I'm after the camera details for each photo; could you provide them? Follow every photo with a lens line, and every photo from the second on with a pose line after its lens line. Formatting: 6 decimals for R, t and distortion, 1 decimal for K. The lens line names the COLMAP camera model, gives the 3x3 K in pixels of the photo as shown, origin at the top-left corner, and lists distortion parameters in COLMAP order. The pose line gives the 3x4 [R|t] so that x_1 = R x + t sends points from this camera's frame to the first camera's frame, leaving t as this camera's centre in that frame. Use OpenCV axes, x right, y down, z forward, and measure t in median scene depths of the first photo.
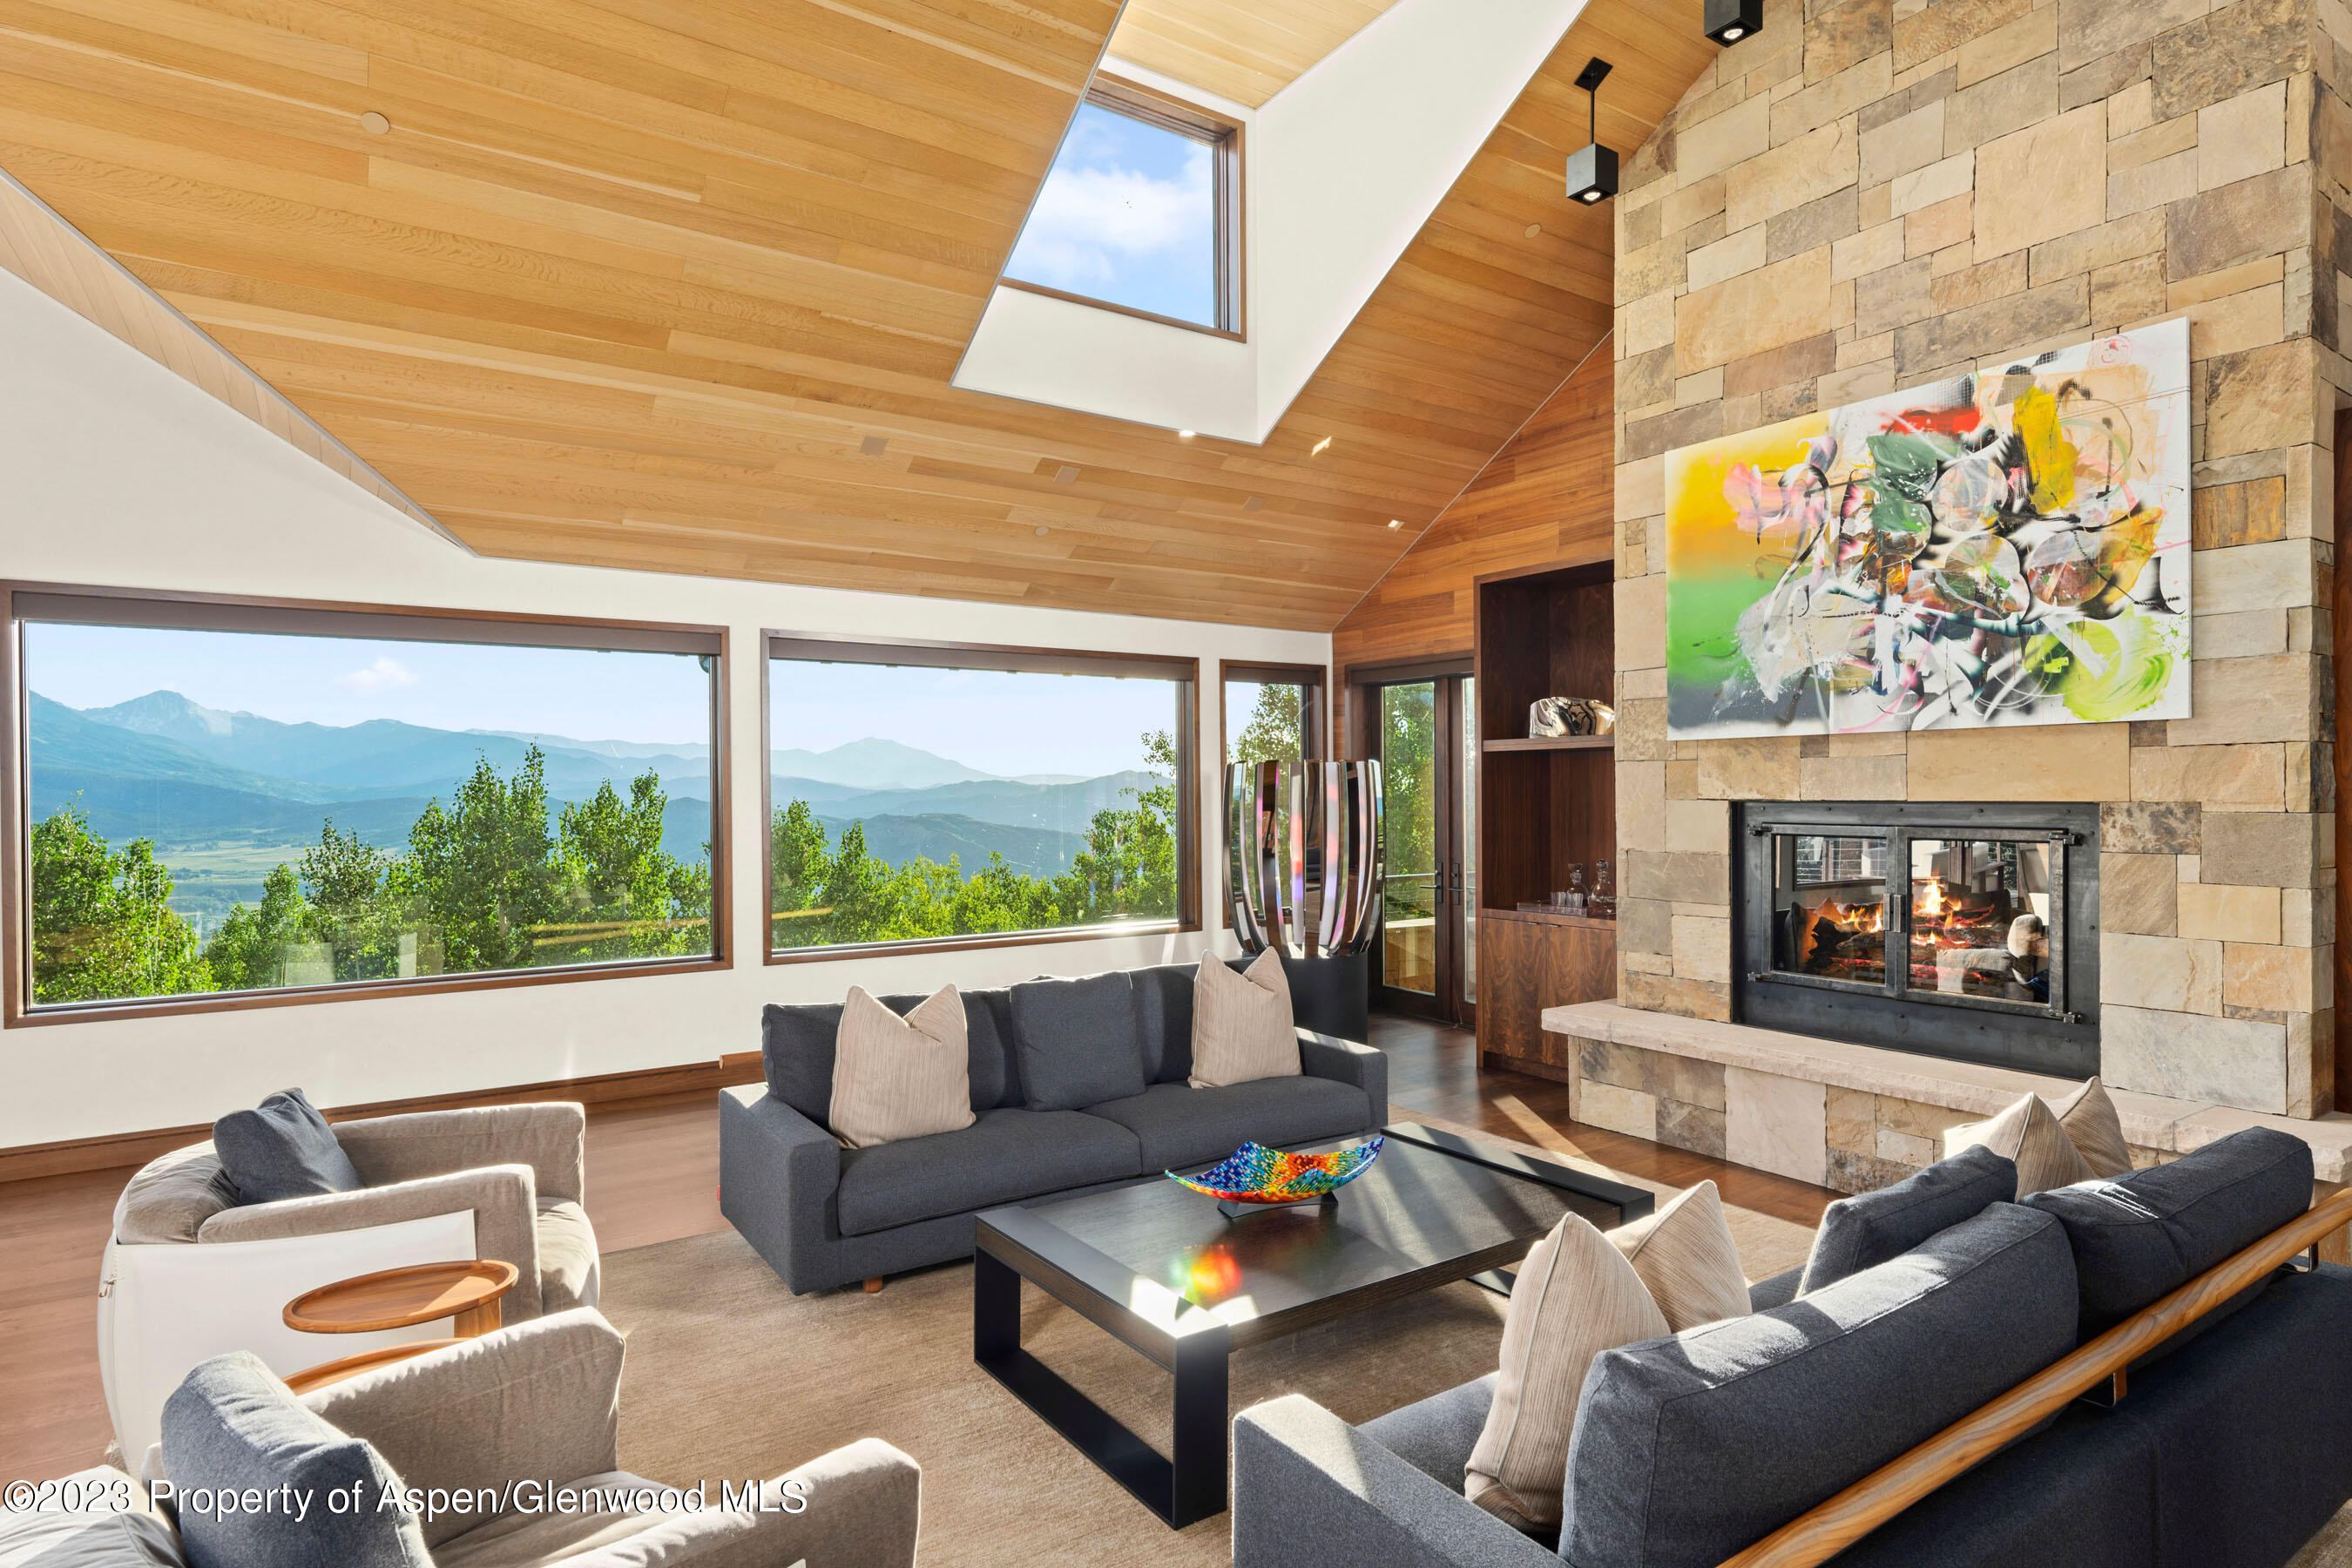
lens RADIAL K [[1258.1, 0, 1190.7], [0, 1258.1, 792.8], [0, 0, 1]] dist [-0.002063, -0.002032]
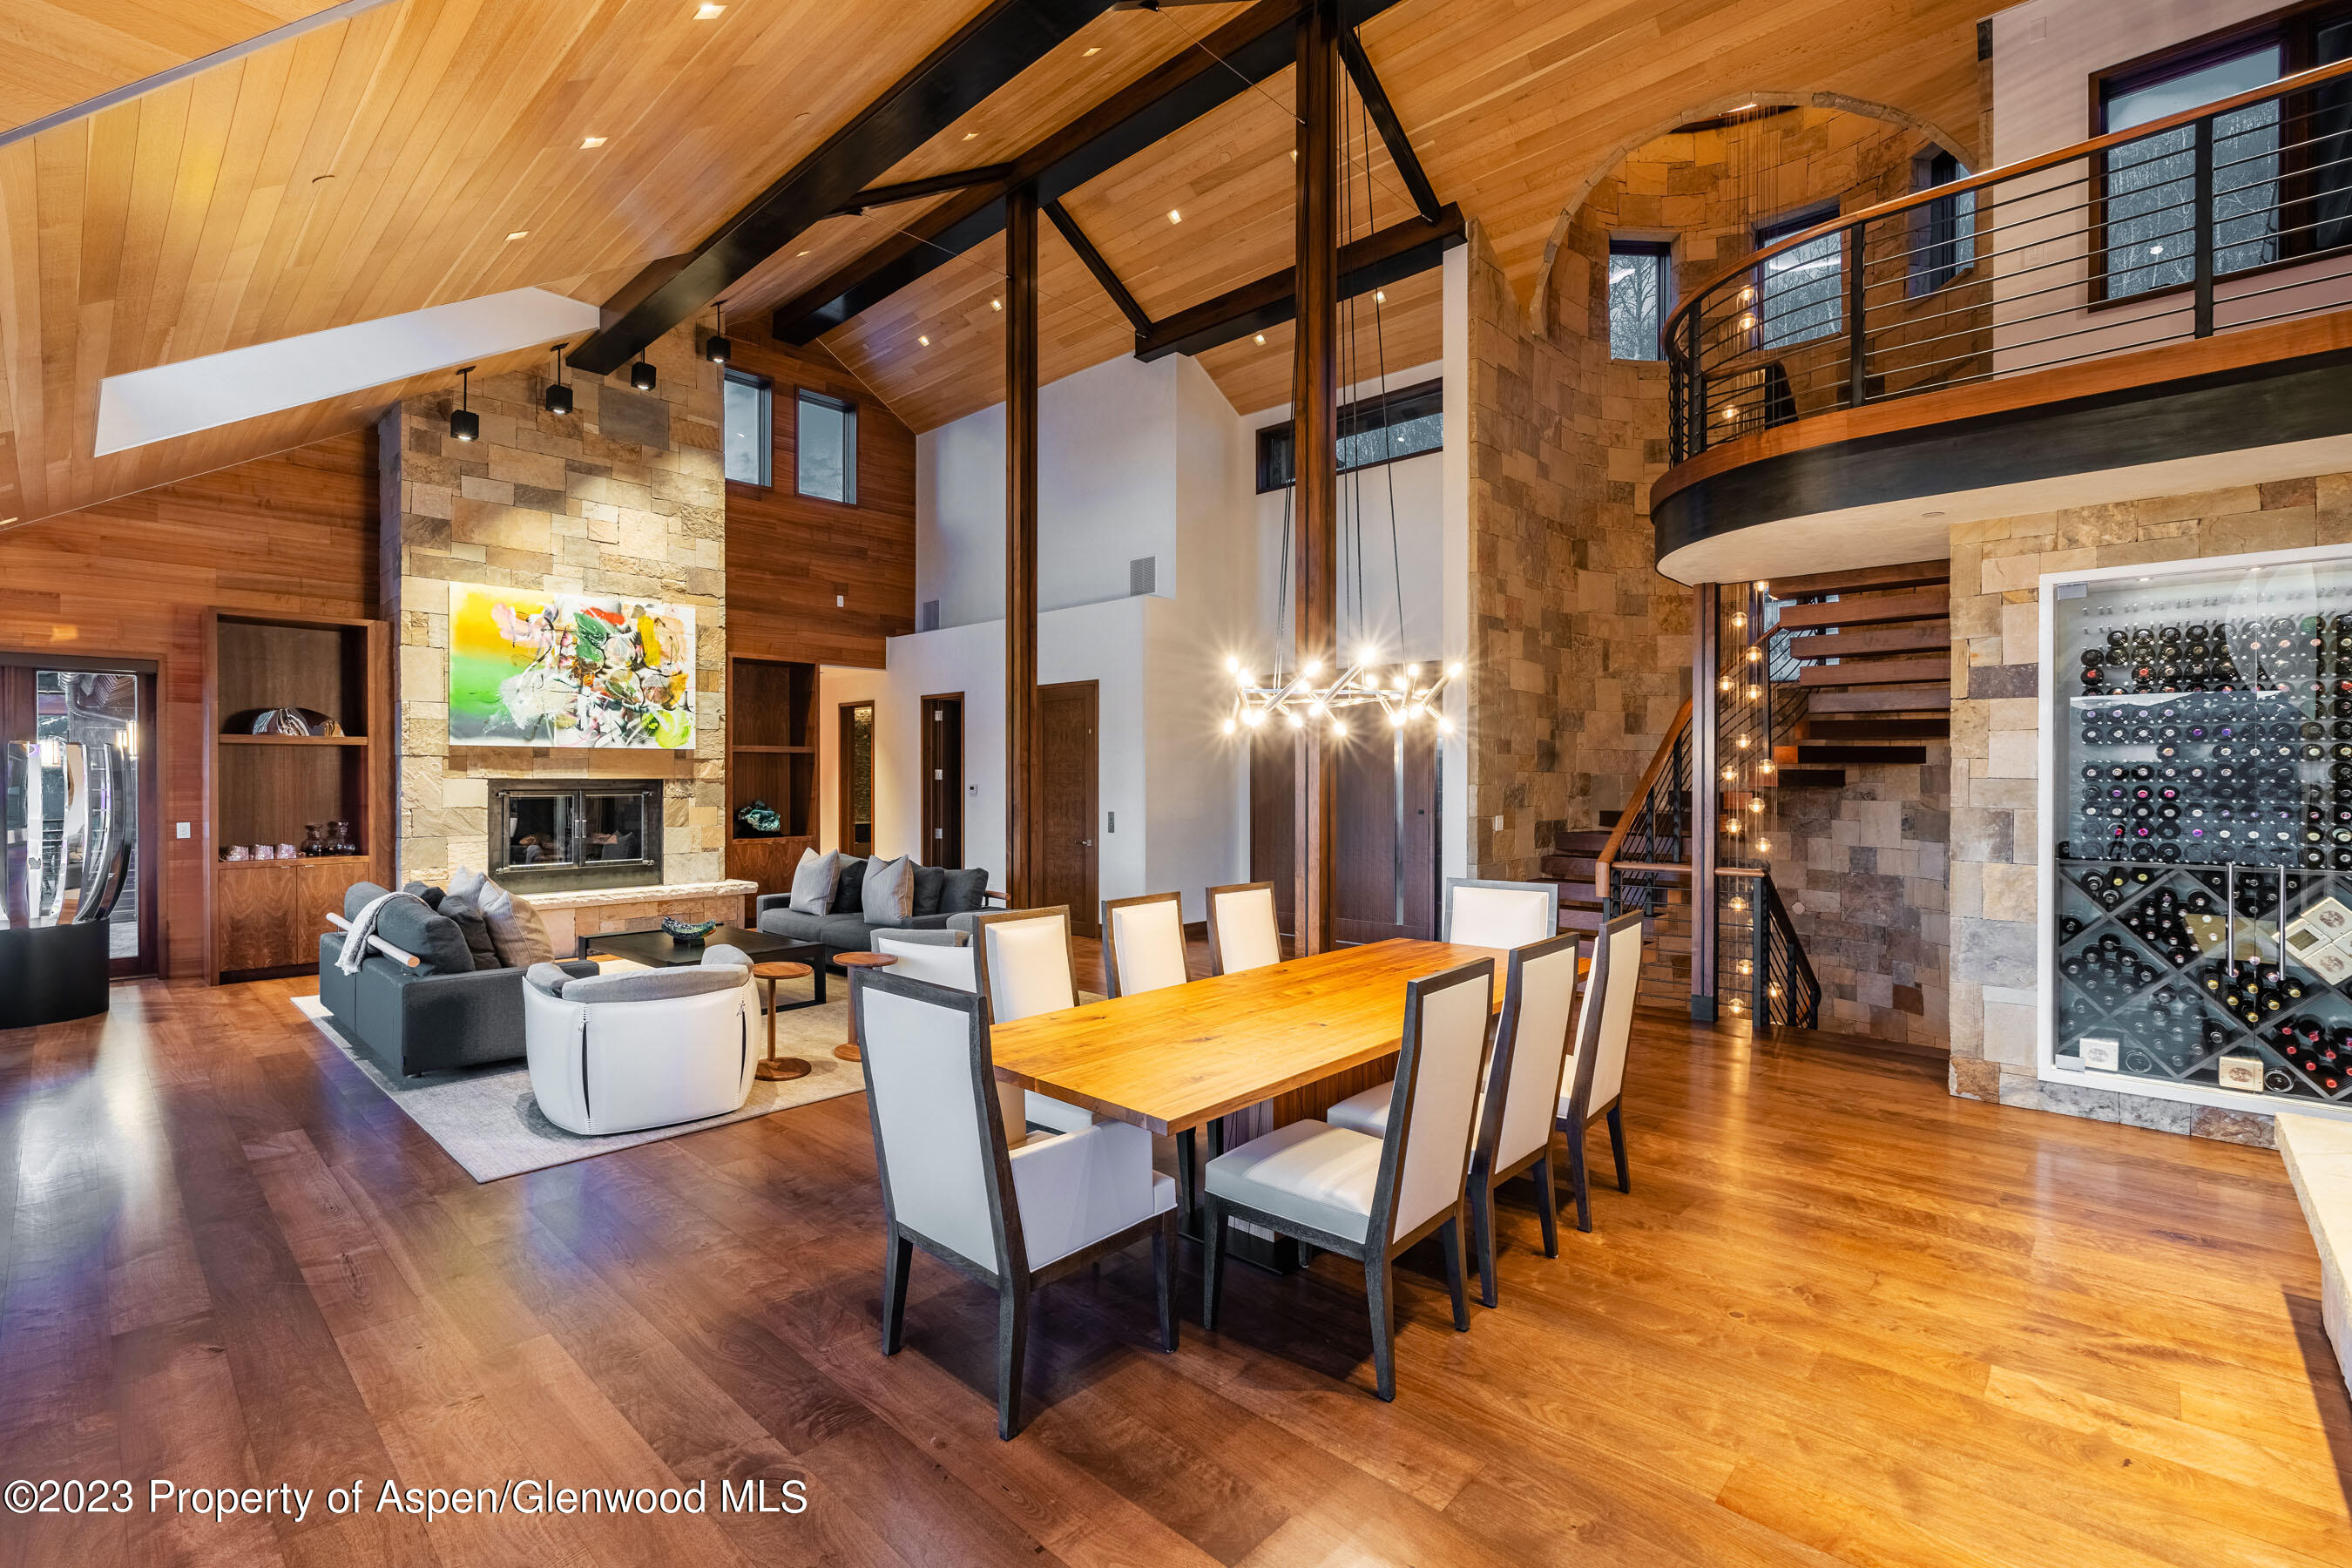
lens RADIAL K [[1050.5, 0, 1176.0], [0, 1050.5, 784.0], [0, 0, 1]] dist [0.000249, 0.000103]
pose [[-0.227770, -0.000954, 0.973715, -1.517961], [0.001934, 0.999997, 0.001432, 0.015834], [-0.973713, 0.002209, -0.227767, 0.404986]]
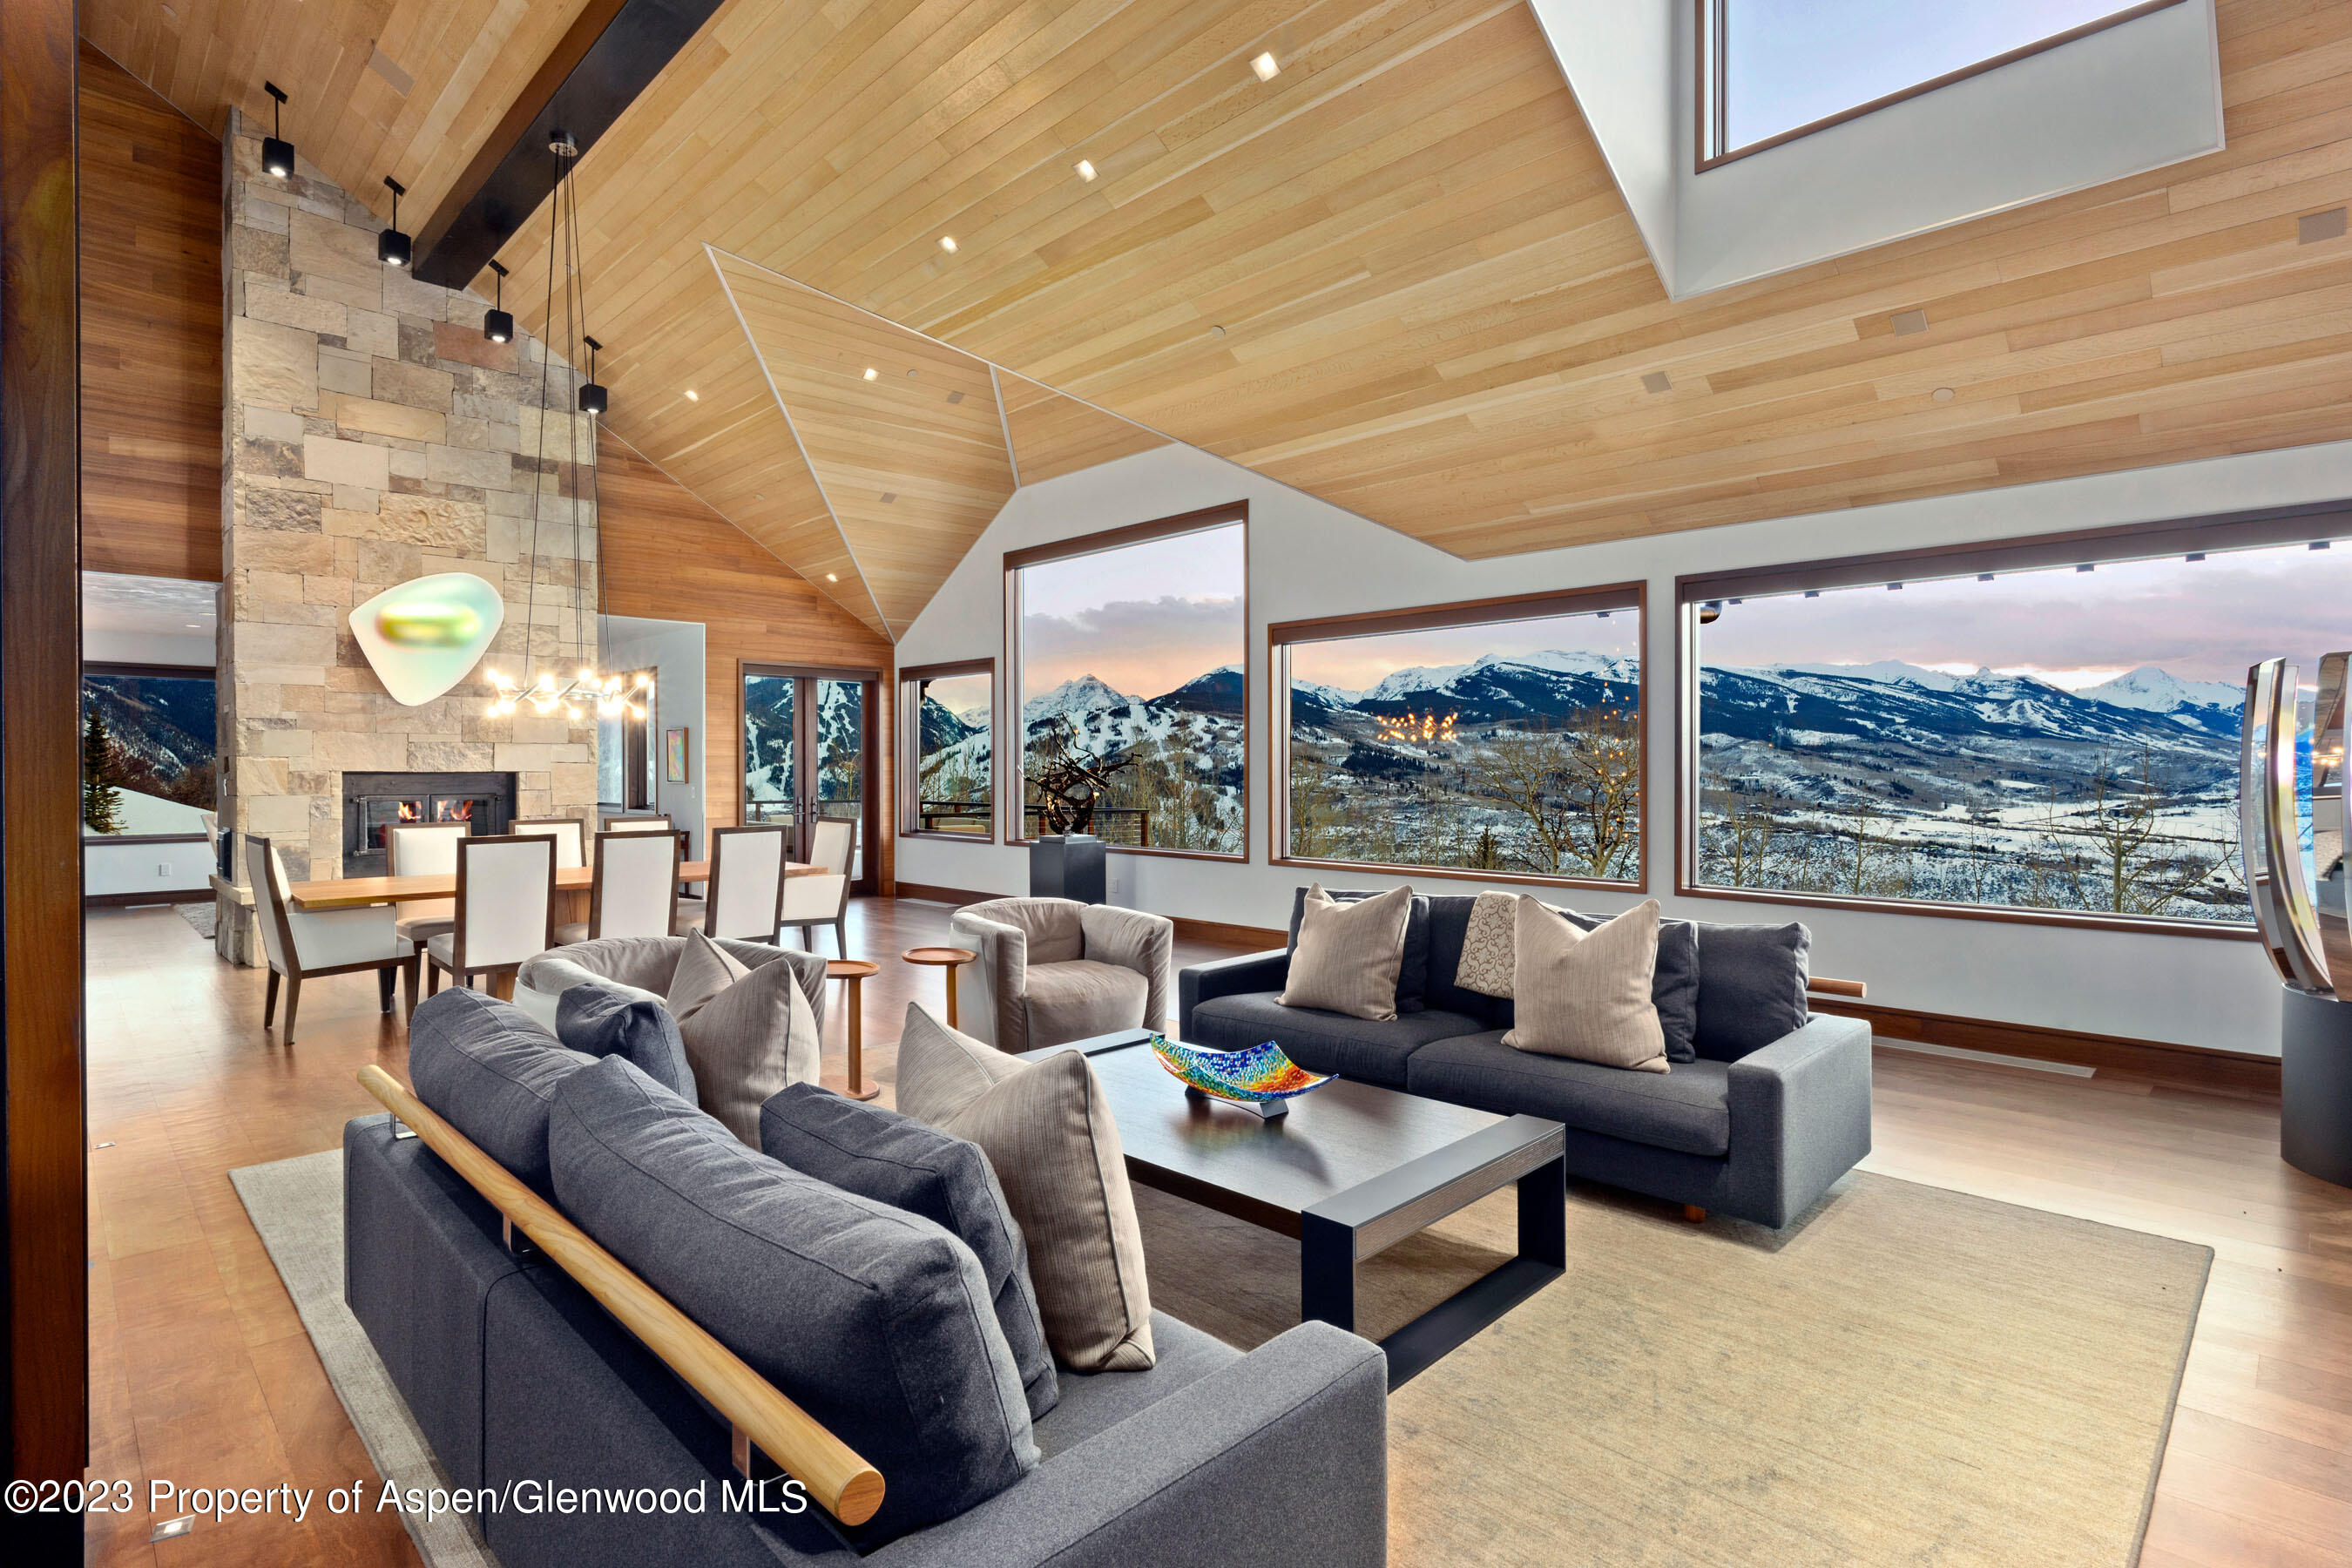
lens RADIAL K [[1154.1, 0, 1176.0], [0, 1154.1, 784.0], [0, 0, 1]] dist [-0.005320, -0.000890]
pose [[0.184073, 0.020951, -0.982689, 0.742298], [-0.001293, 0.999777, 0.021073, 0.033106], [0.982912, -0.002608, 0.184059, 0.564684]]
